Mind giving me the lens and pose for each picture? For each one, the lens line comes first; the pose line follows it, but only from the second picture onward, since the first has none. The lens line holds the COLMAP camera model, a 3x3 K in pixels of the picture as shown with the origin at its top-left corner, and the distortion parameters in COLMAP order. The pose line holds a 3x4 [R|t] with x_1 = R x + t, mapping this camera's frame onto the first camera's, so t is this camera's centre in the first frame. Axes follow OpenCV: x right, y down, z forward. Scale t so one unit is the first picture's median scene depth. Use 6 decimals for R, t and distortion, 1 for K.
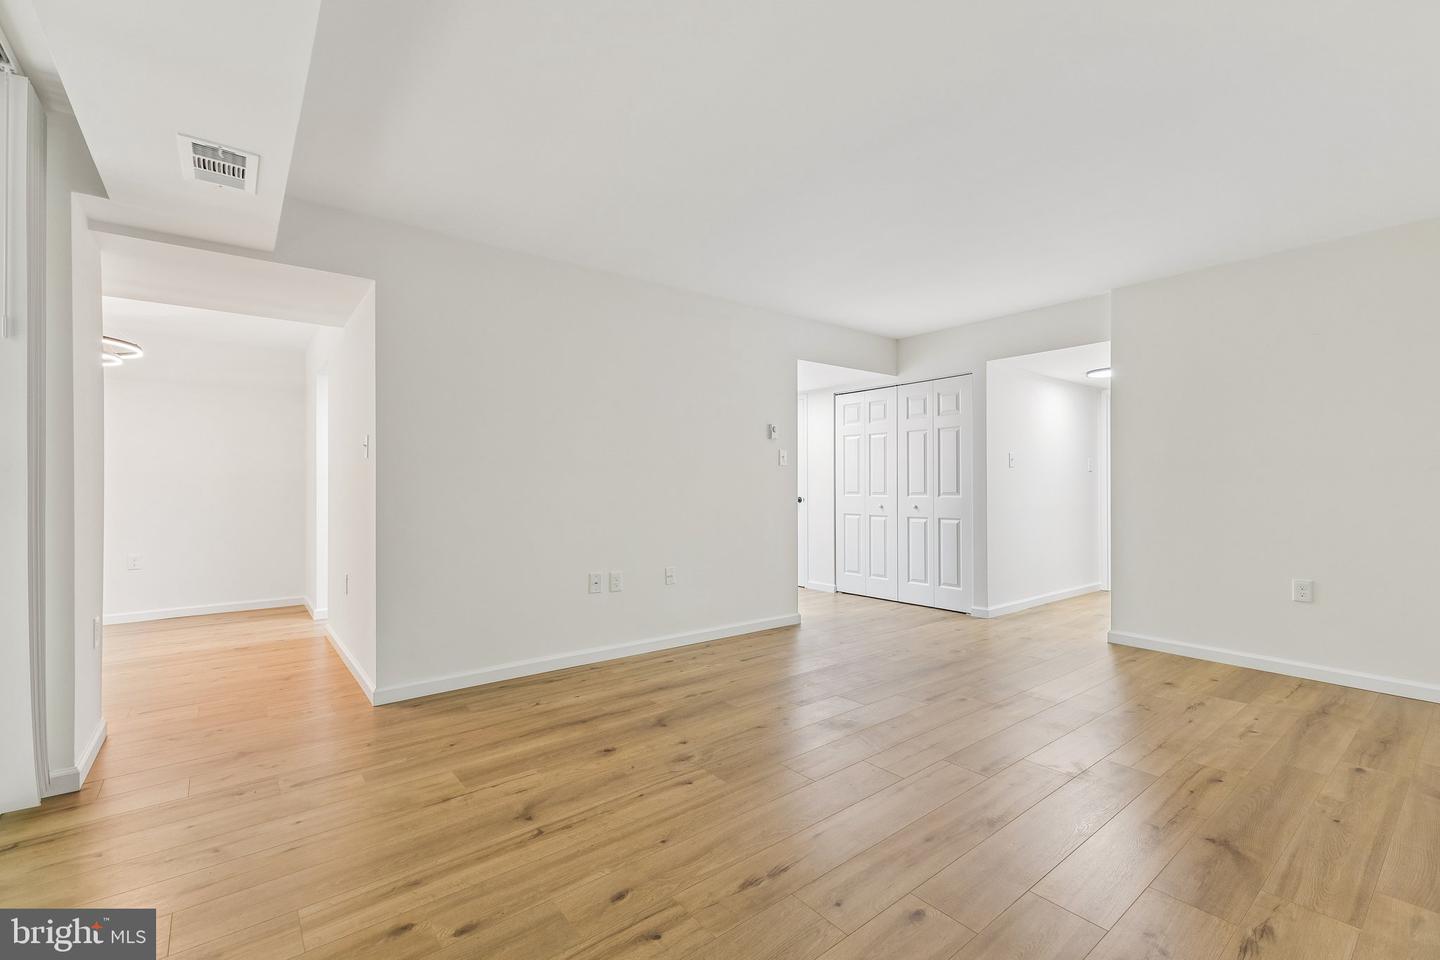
lens RADIAL K [[624.0, 0, 715.1], [0, 624.0, 486.0], [0, 0, 1]] dist [0.014043, -0.003467]
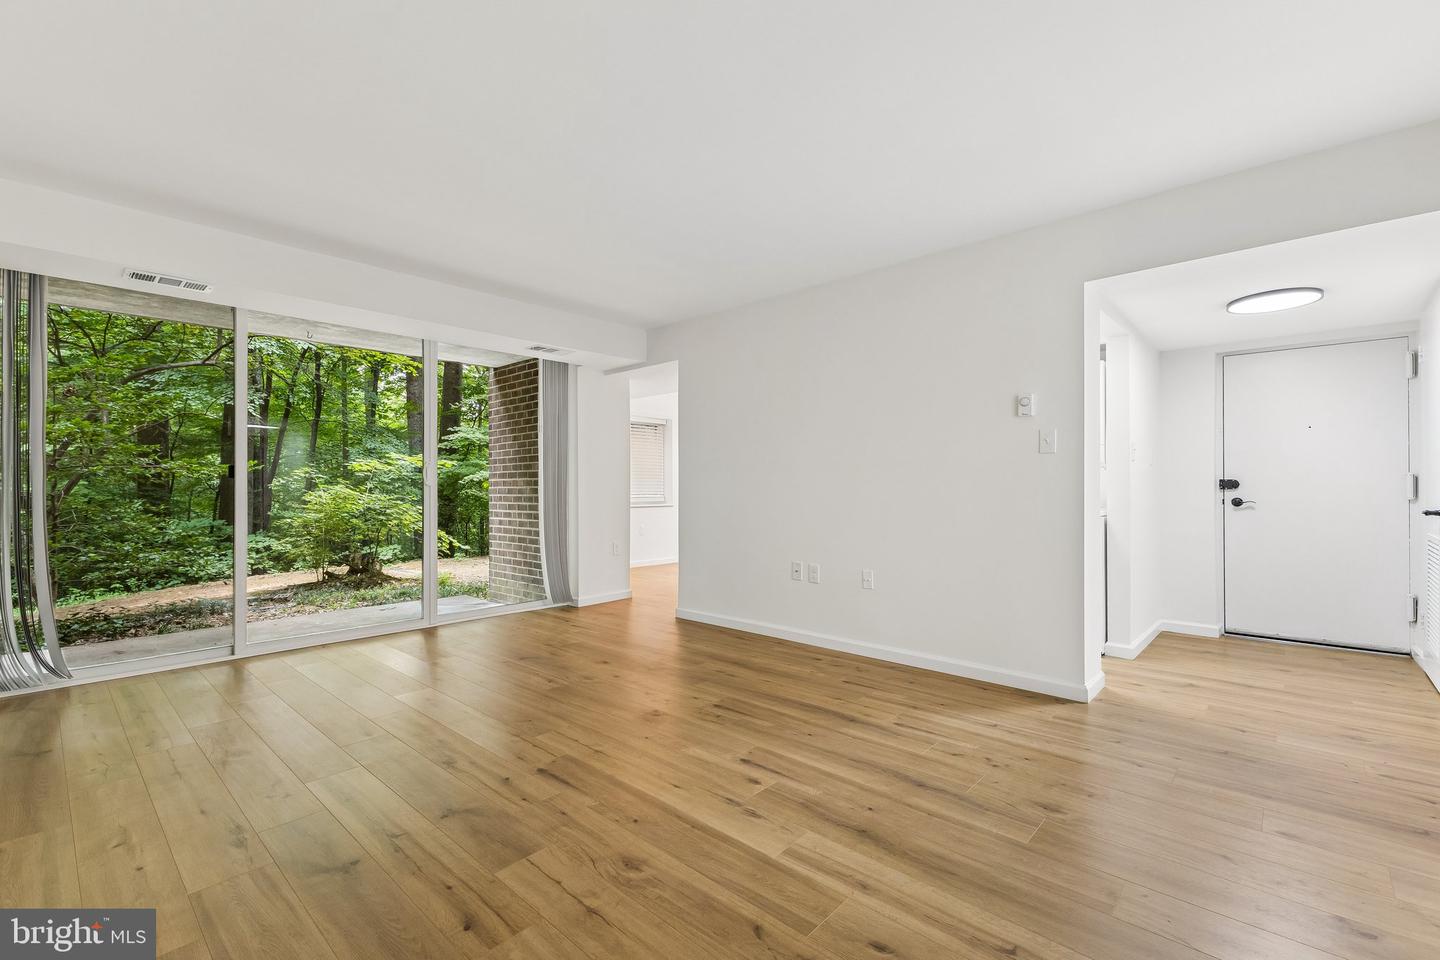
lens RADIAL K [[624.0, 0, 723.3], [0, 624.0, 487.4], [0, 0, 1]] dist [0.014043, -0.003467]
pose [[0.159912, 0.002583, -0.987128, 0.879886], [0.000746, 0.999996, 0.002737, 0.002422], [0.987131, -0.001174, 0.159910, 0.683198]]
